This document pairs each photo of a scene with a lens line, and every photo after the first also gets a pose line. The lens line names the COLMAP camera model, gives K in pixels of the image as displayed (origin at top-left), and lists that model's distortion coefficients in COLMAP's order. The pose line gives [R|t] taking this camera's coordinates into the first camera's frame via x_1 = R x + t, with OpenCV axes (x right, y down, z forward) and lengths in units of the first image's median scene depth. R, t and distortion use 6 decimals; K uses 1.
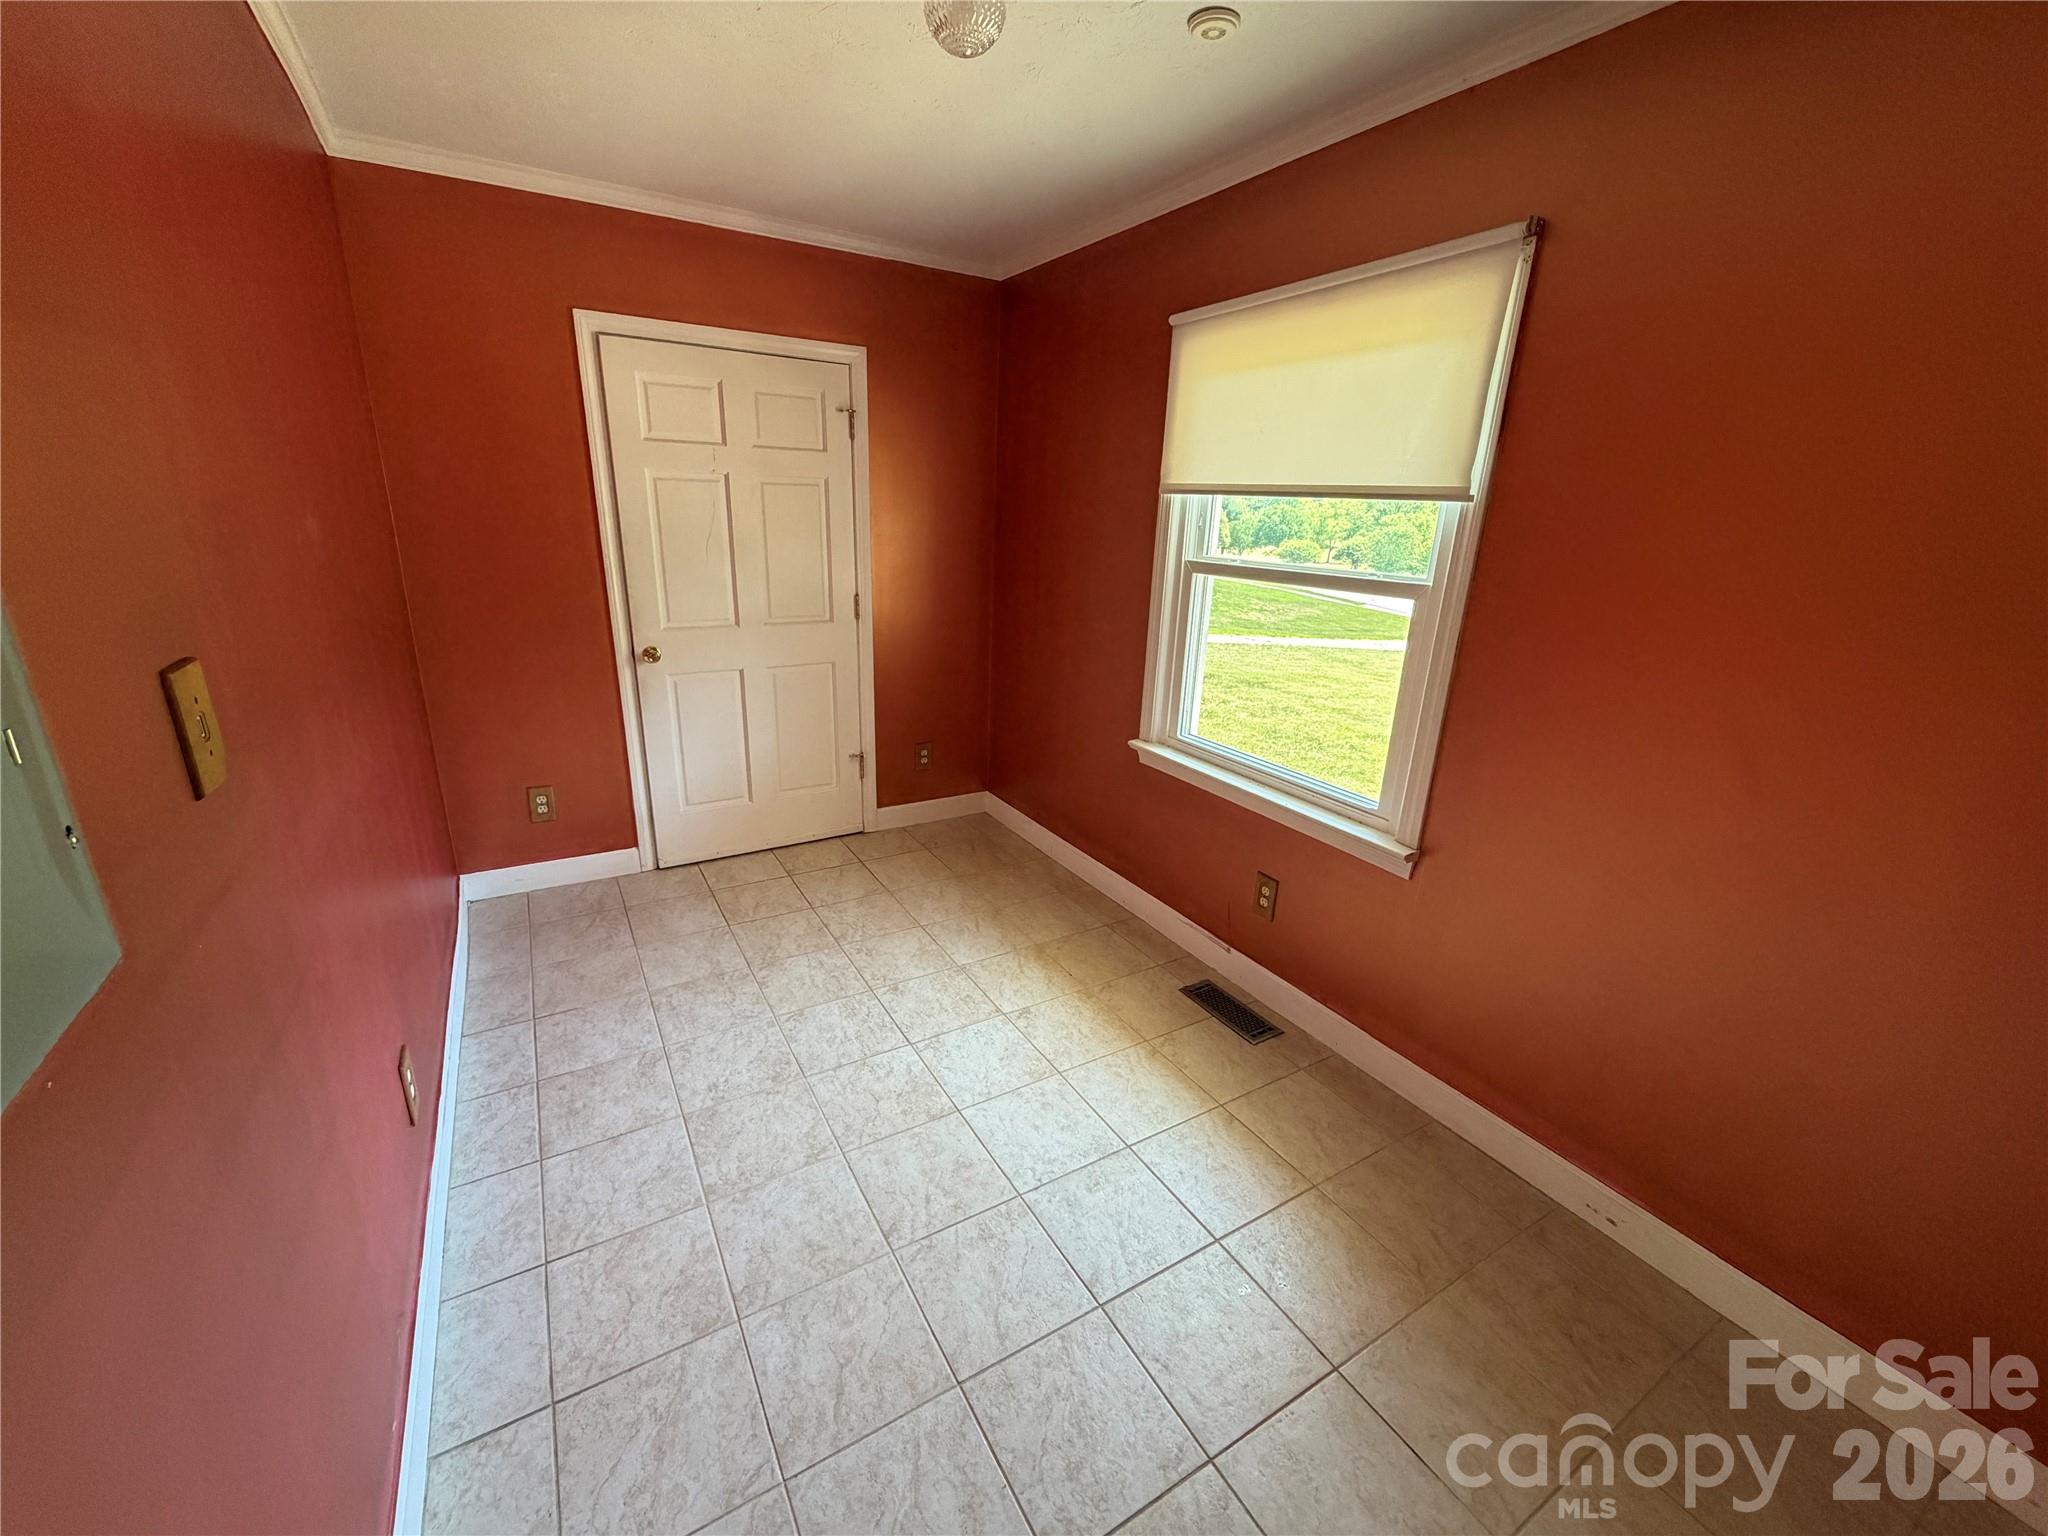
lens RADIAL K [[816.7, 0, 1014.1], [0, 816.7, 767.0], [0, 0, 1]] dist [0.000506, 0.000310]
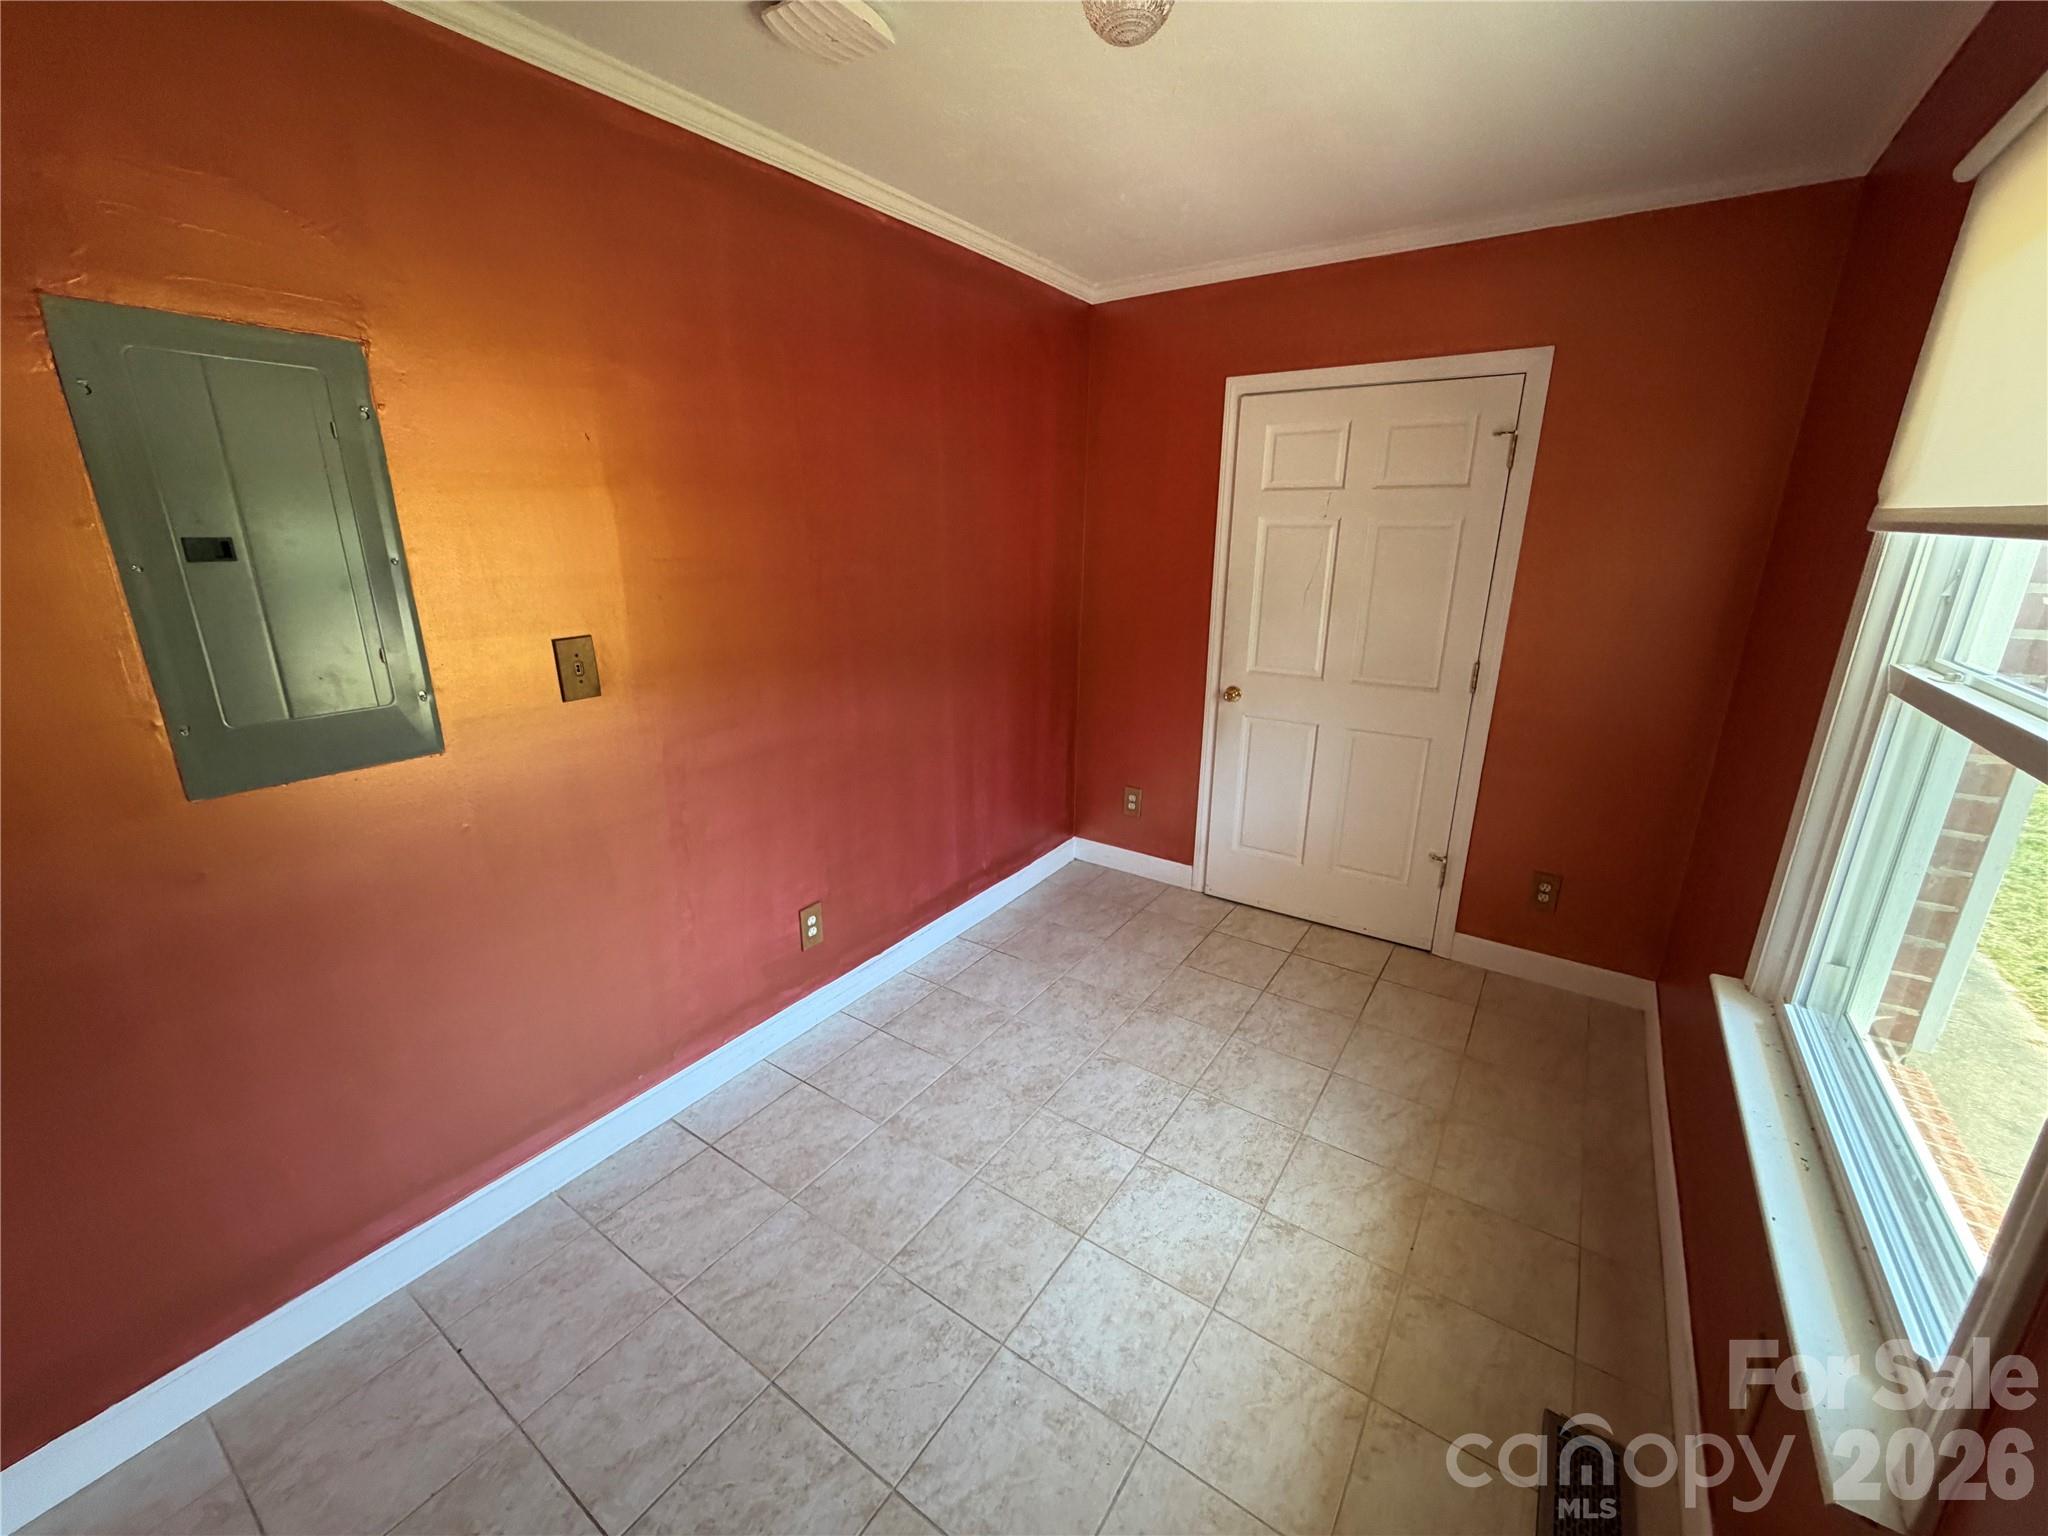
lens RADIAL K [[816.7, 0, 1017.0], [0, 816.7, 767.3], [0, 0, 1]] dist [0.000506, 0.000310]
pose [[0.421256, 0.229871, -0.877327, 0.513597], [-0.269403, 0.955399, 0.120971, -0.136926], [0.866005, 0.185394, 0.464396, 0.404705]]
